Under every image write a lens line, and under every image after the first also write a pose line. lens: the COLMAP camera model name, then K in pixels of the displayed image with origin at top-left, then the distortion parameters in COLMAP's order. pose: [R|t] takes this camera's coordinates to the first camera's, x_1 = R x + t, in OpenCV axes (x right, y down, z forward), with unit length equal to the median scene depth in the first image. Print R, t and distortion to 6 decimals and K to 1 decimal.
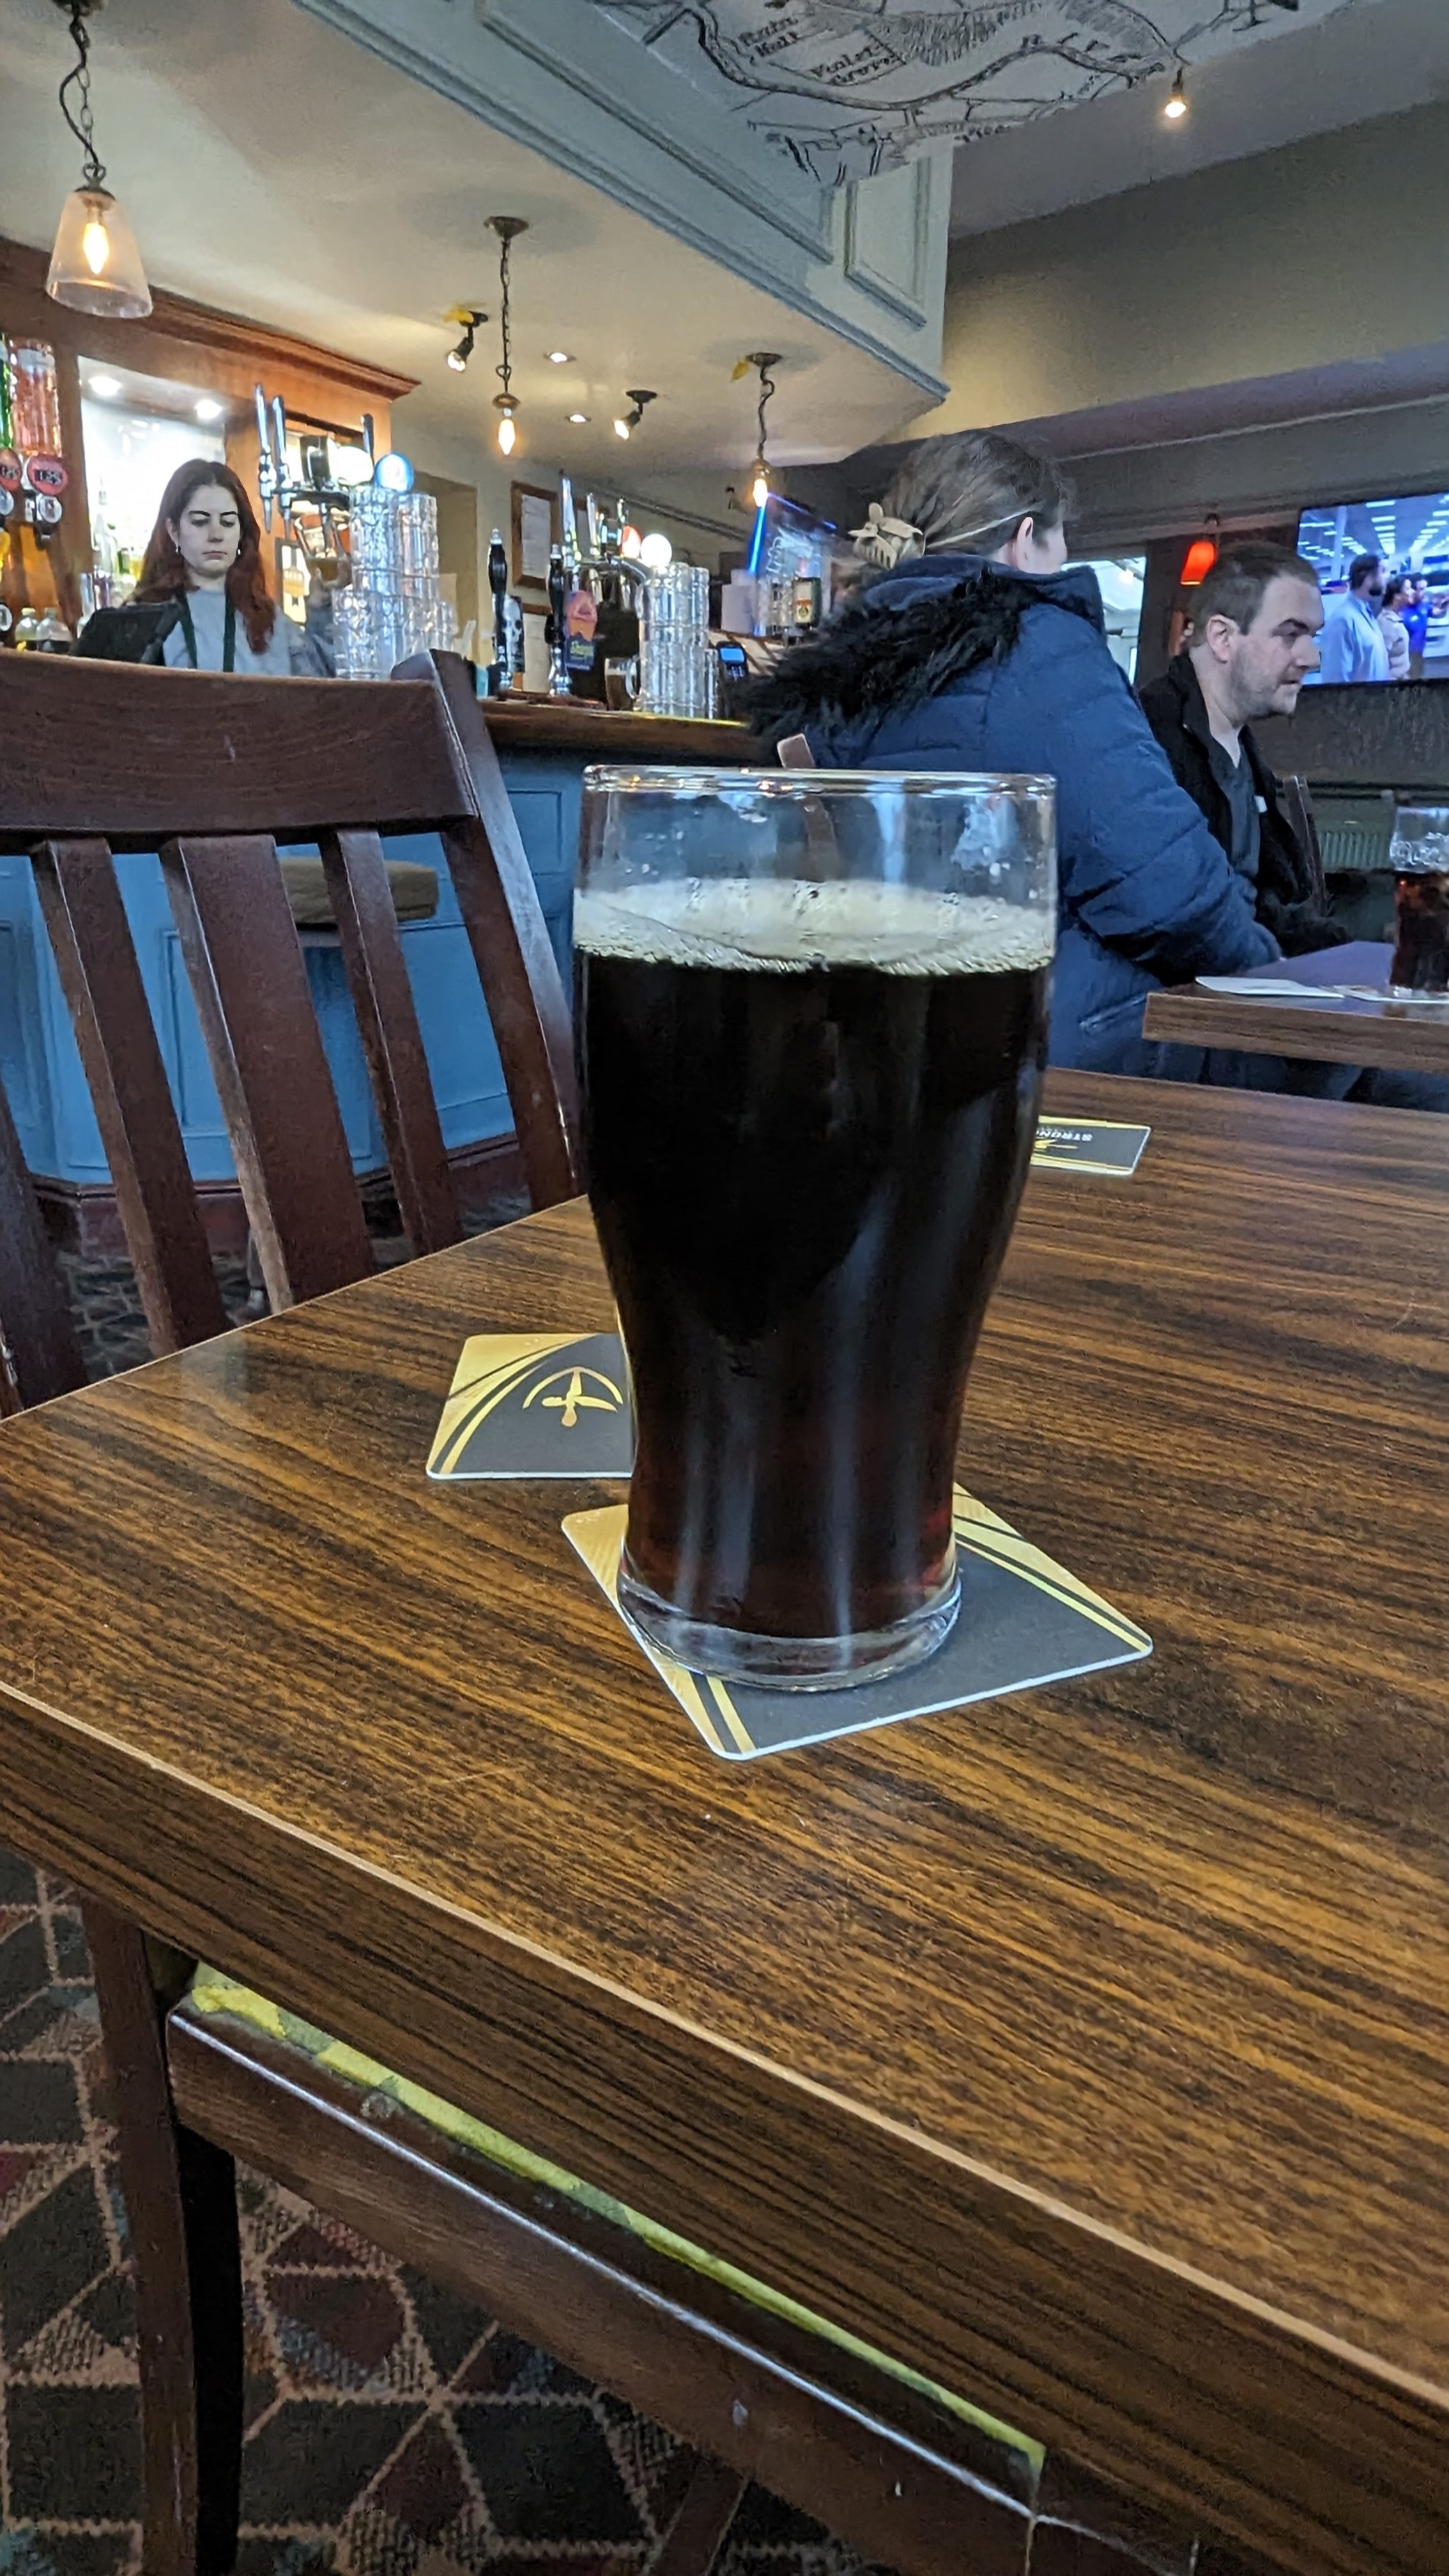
lens RADIAL K [[1450.4, 0, 774.8], [0, 1450.4, 1290.7], [0, 0, 1]] dist [-0.051529, 0.014190]
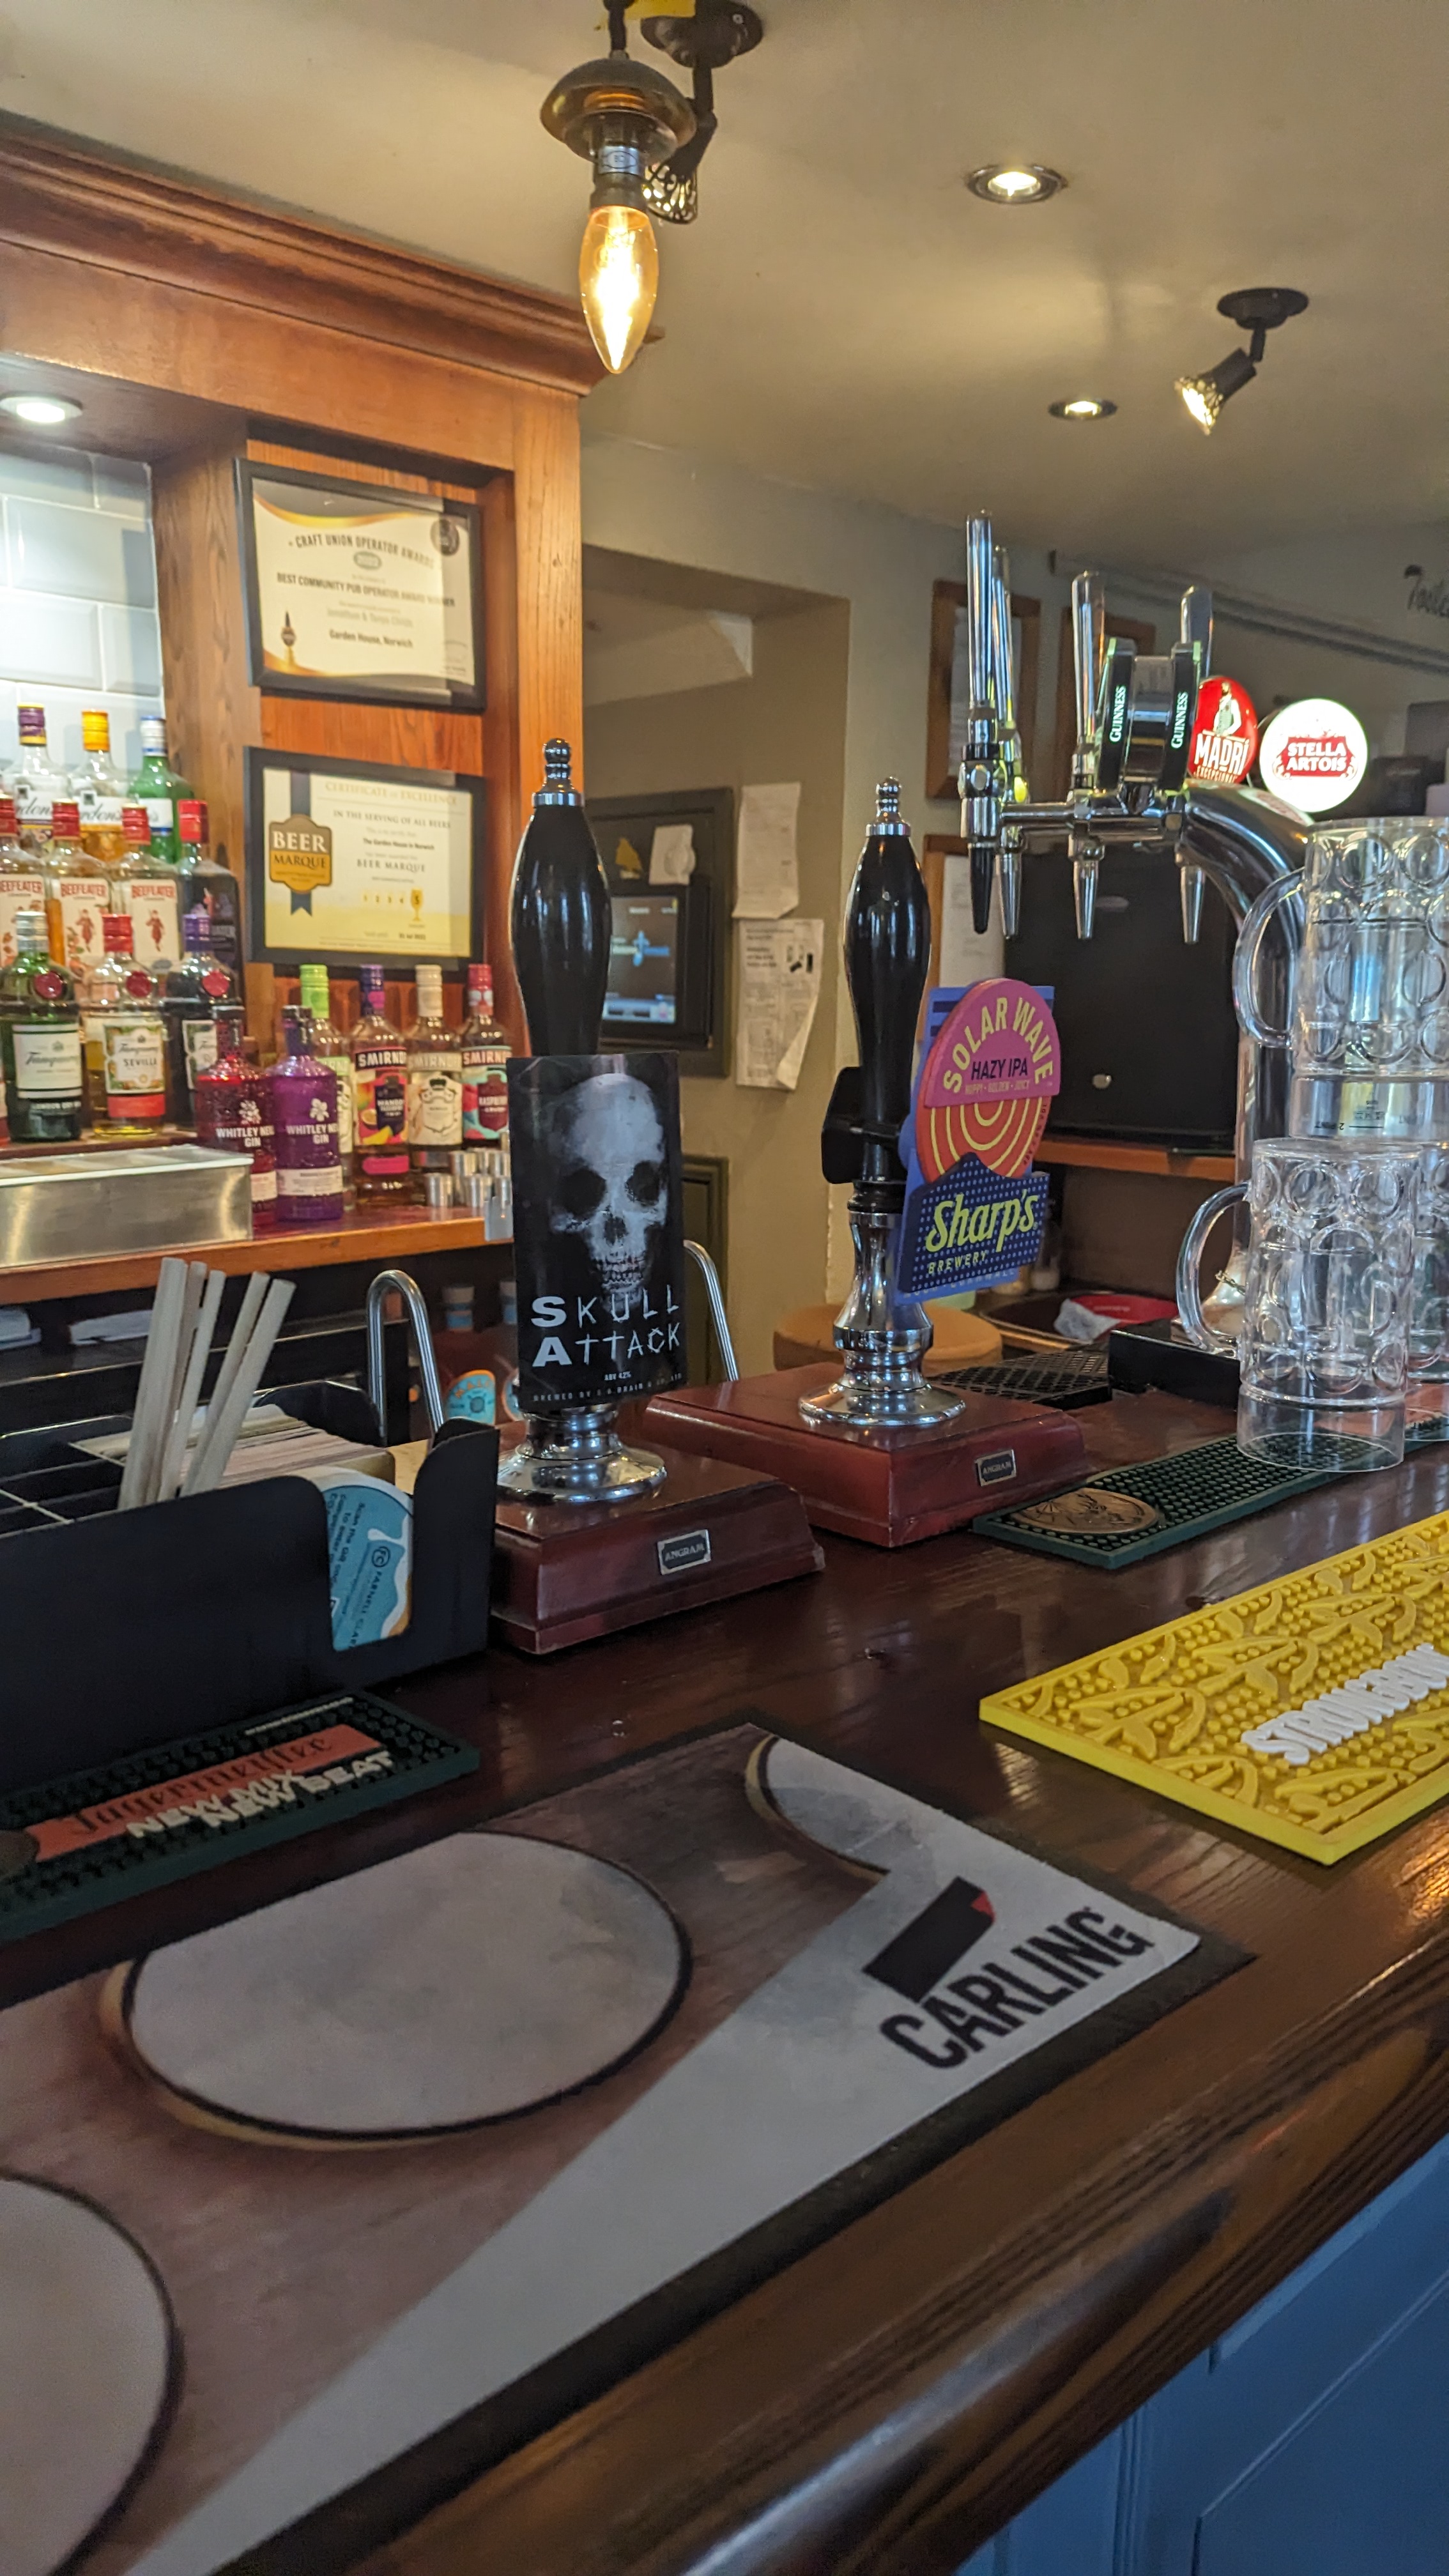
lens RADIAL K [[1874.0, 0, 724.5], [0, 1874.0, 1288.0], [0, 0, 1]] dist [0.029732, -0.001260]
pose [[0.948229, 0.039751, -0.315091, -0.080506], [-0.091554, 0.984231, -0.151353, -0.393277], [0.304106, 0.172365, 0.936915, 0.722506]]
